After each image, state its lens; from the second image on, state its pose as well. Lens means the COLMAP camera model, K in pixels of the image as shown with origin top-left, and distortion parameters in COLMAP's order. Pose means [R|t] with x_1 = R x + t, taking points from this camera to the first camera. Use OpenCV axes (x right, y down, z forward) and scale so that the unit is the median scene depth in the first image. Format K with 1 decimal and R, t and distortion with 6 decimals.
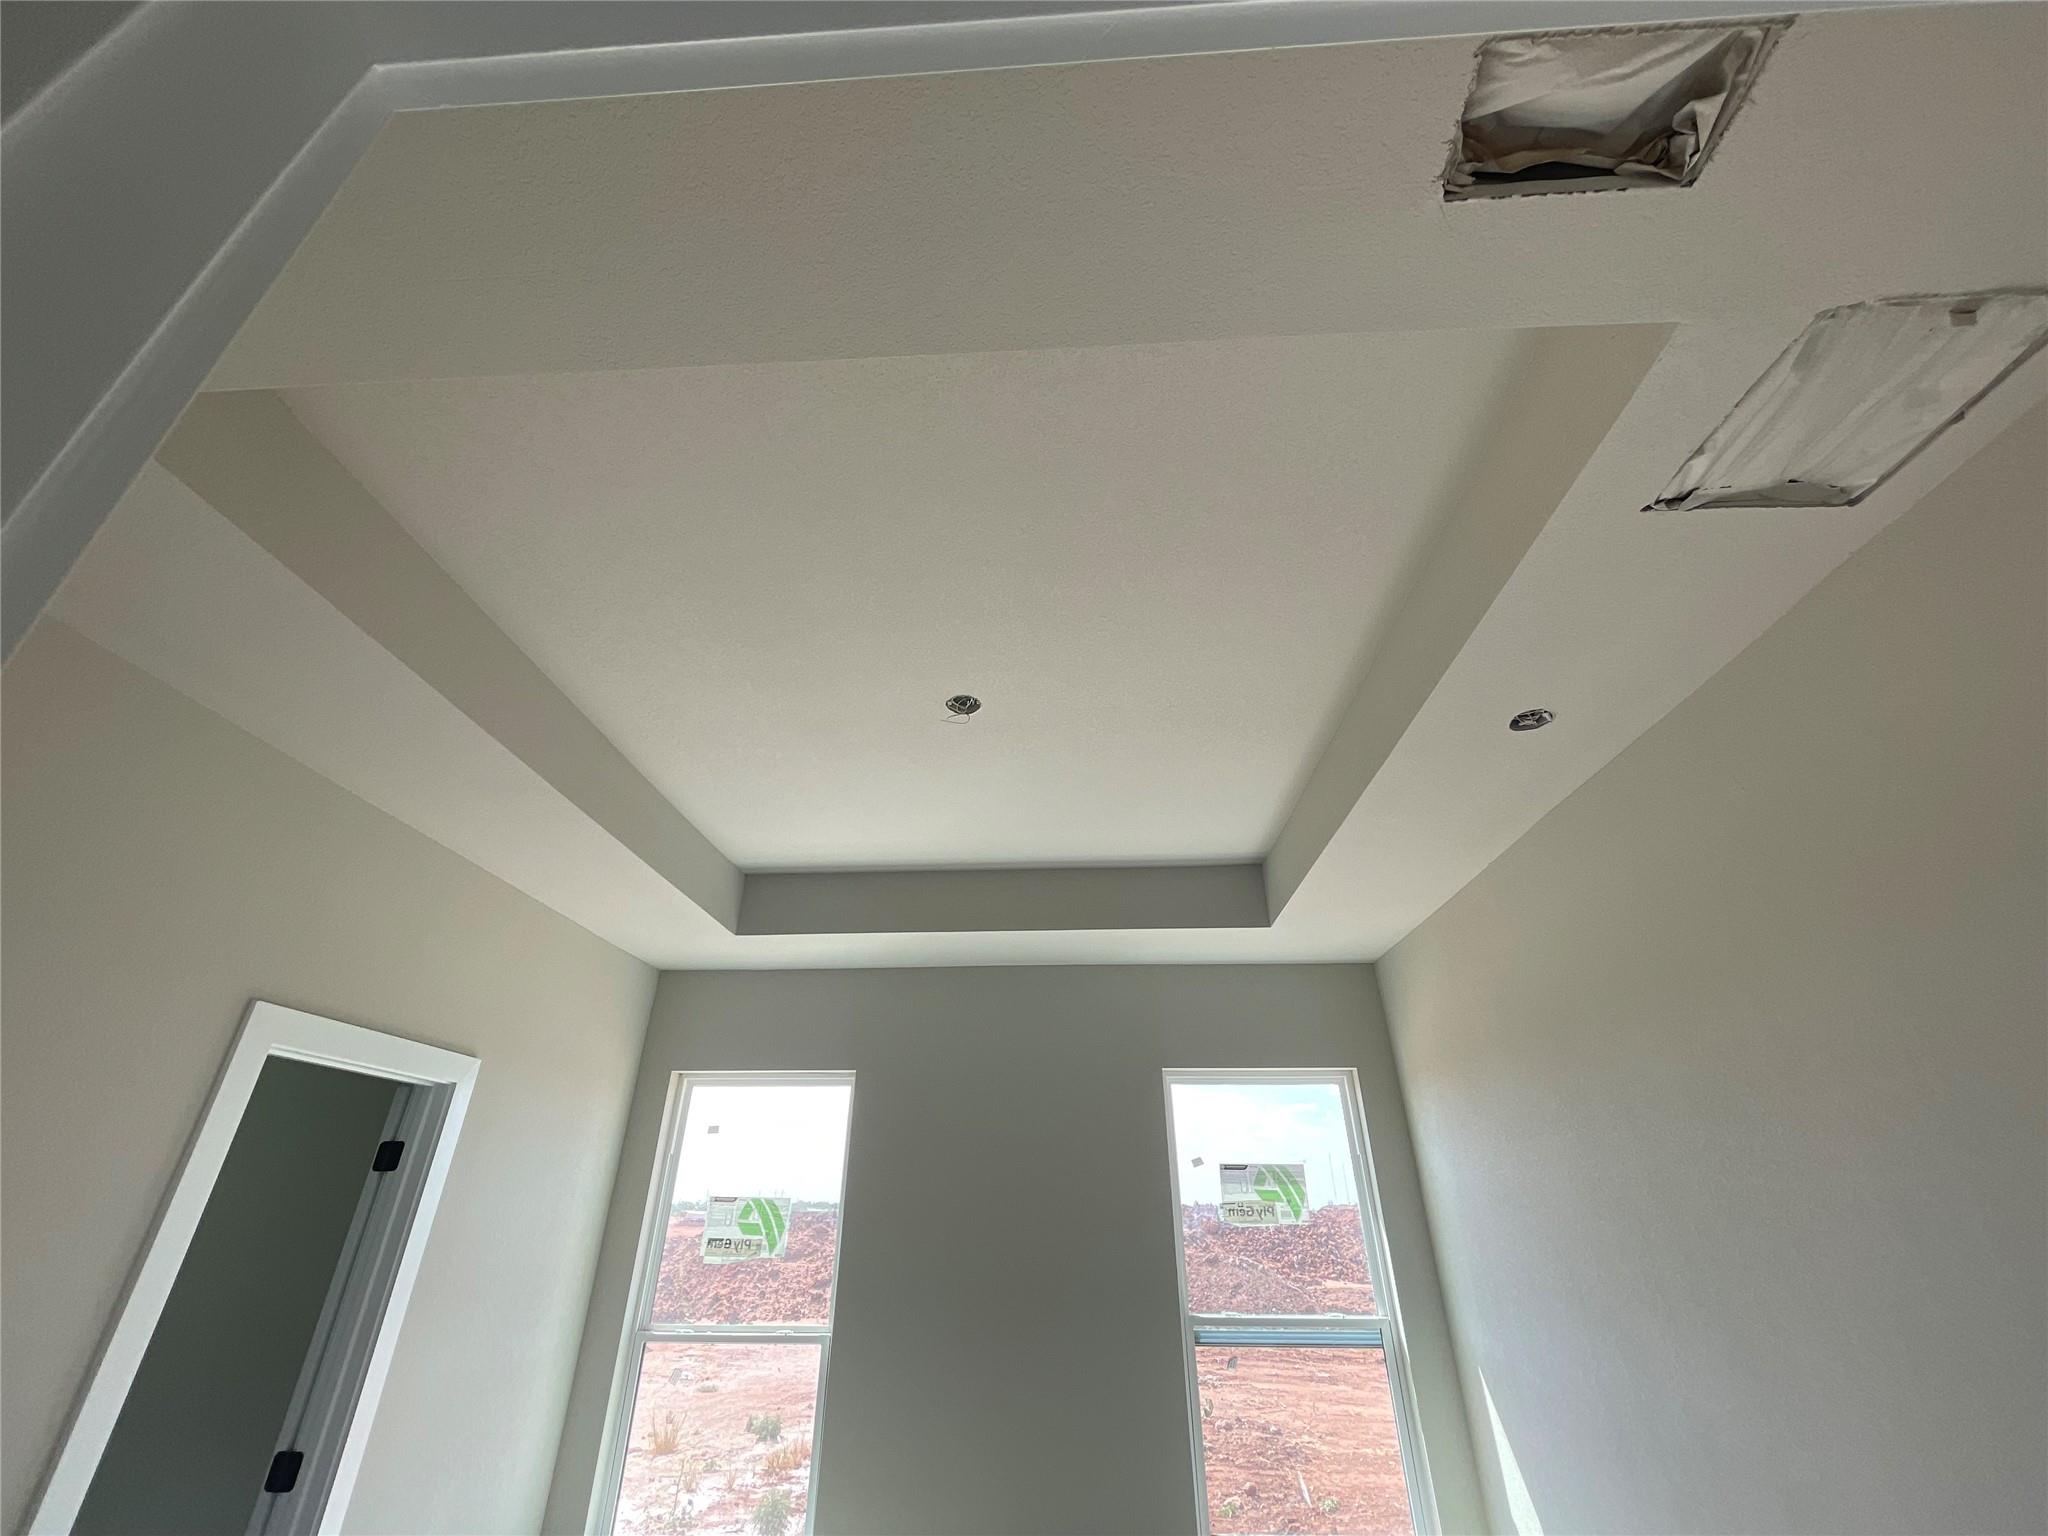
lens RADIAL K [[823.3, 0, 1013.3], [0, 823.3, 771.4], [0, 0, 1]] dist [-0.003772, 0.000130]
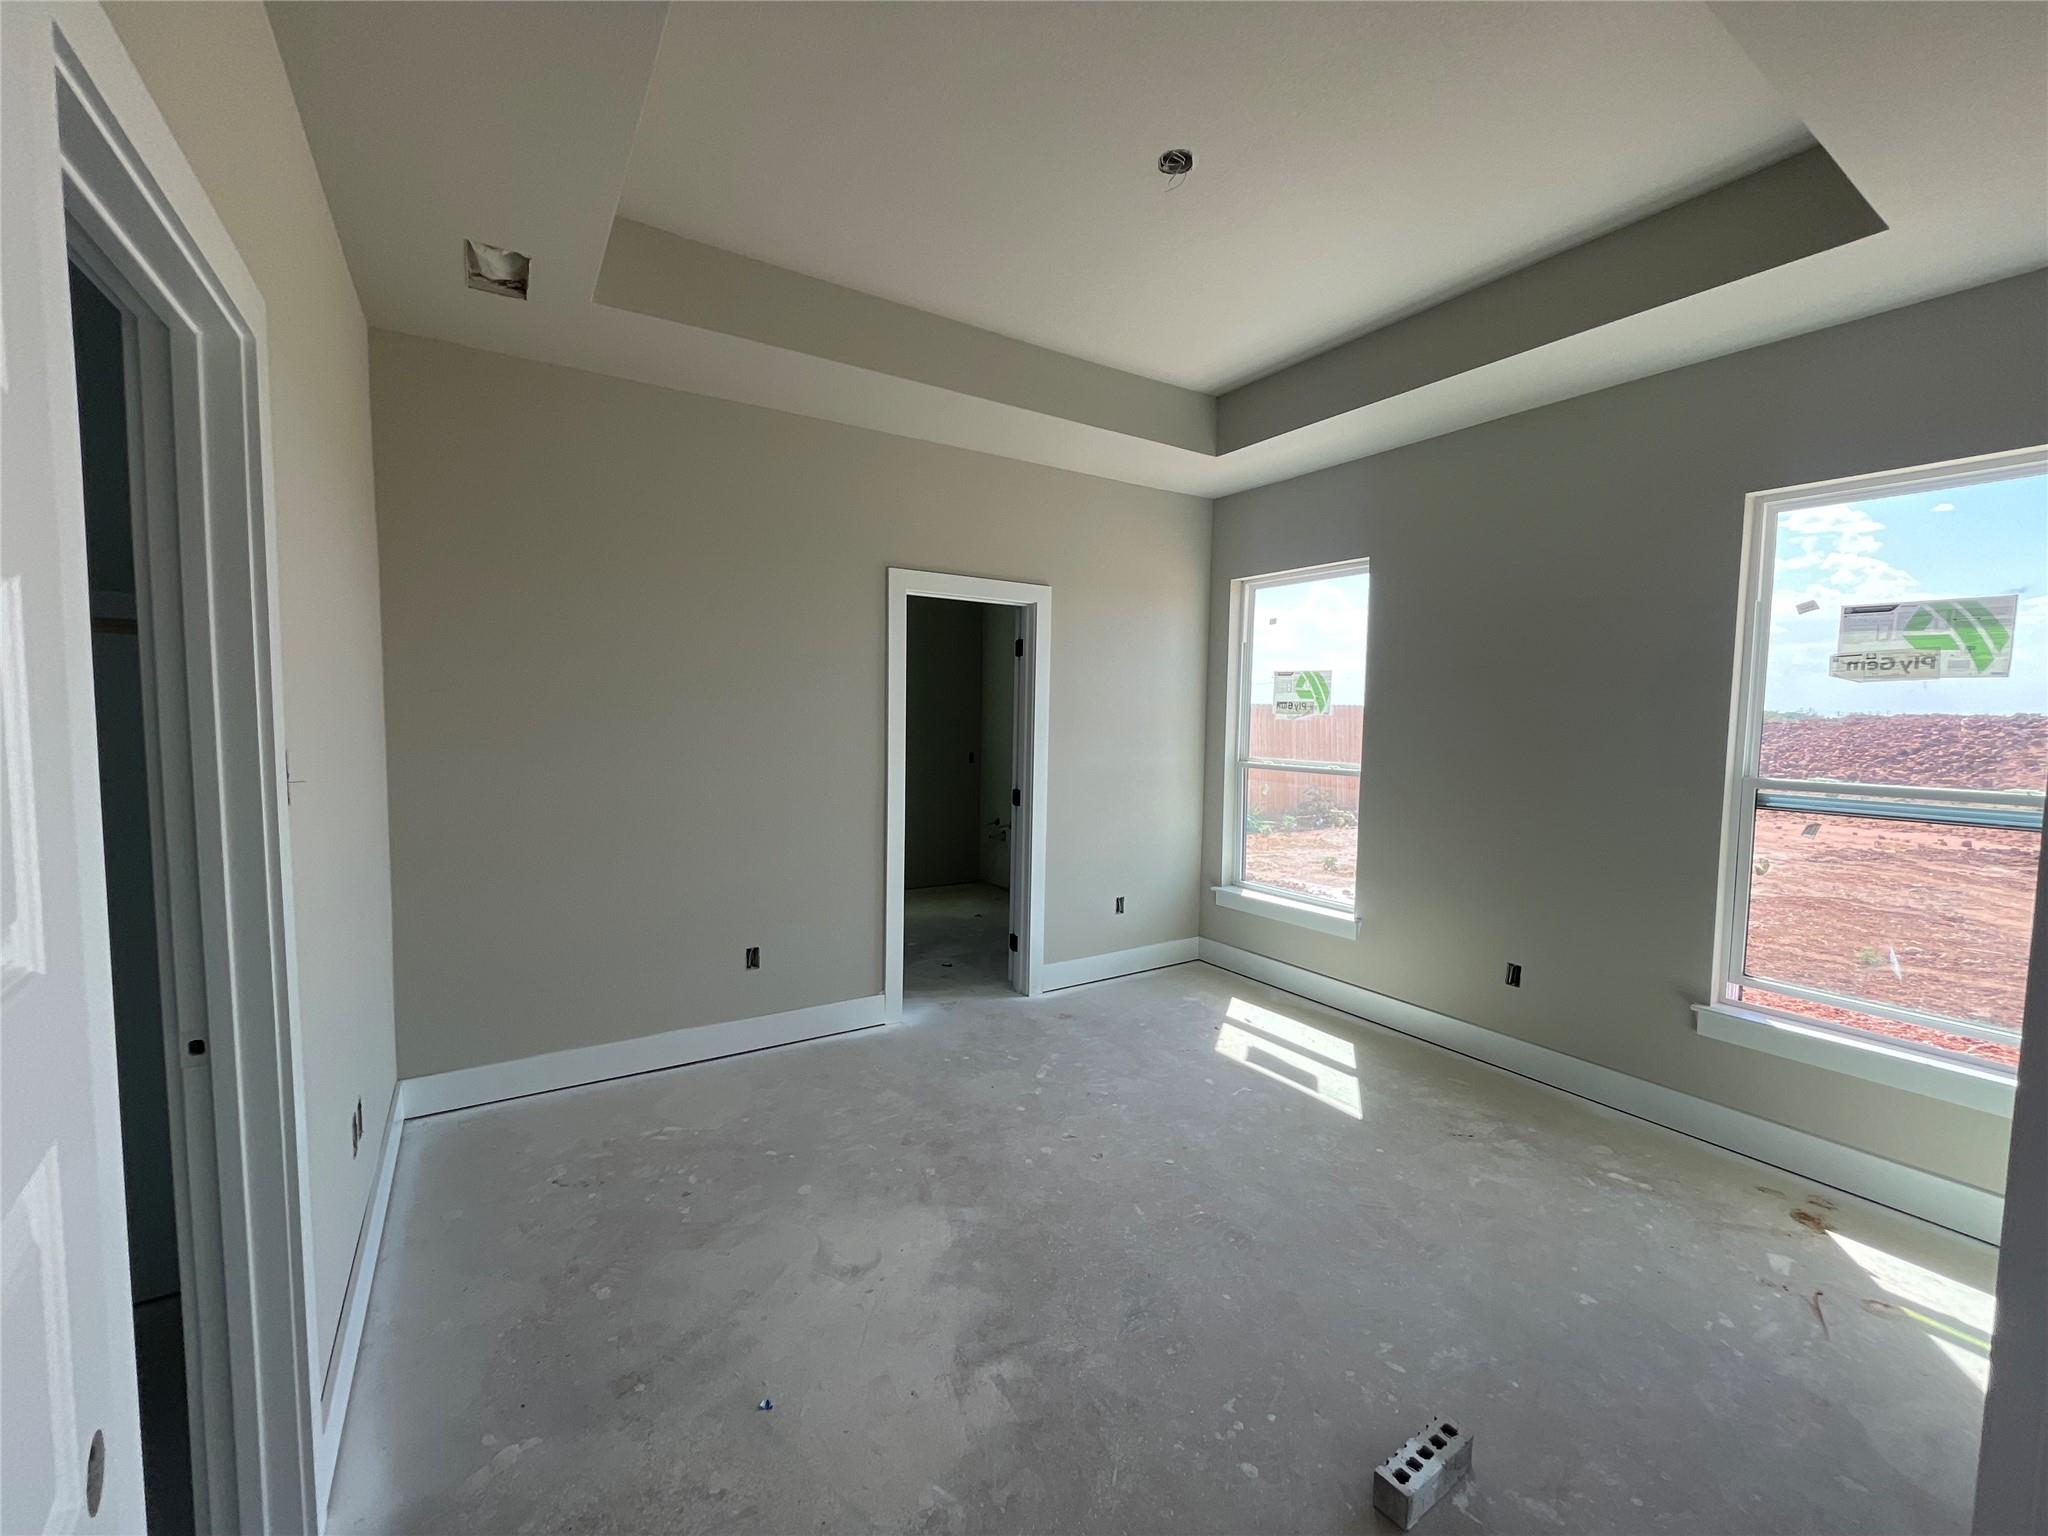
lens RADIAL K [[823.3, 0, 1013.3], [0, 823.3, 771.4], [0, 0, 1]] dist [-0.003772, 0.000130]
pose [[0.584802, 0.065663, -0.808514, 0.422018], [0.372402, 0.863742, 0.339509, 0.087287], [0.720641, -0.499638, 0.480665, 0.057094]]
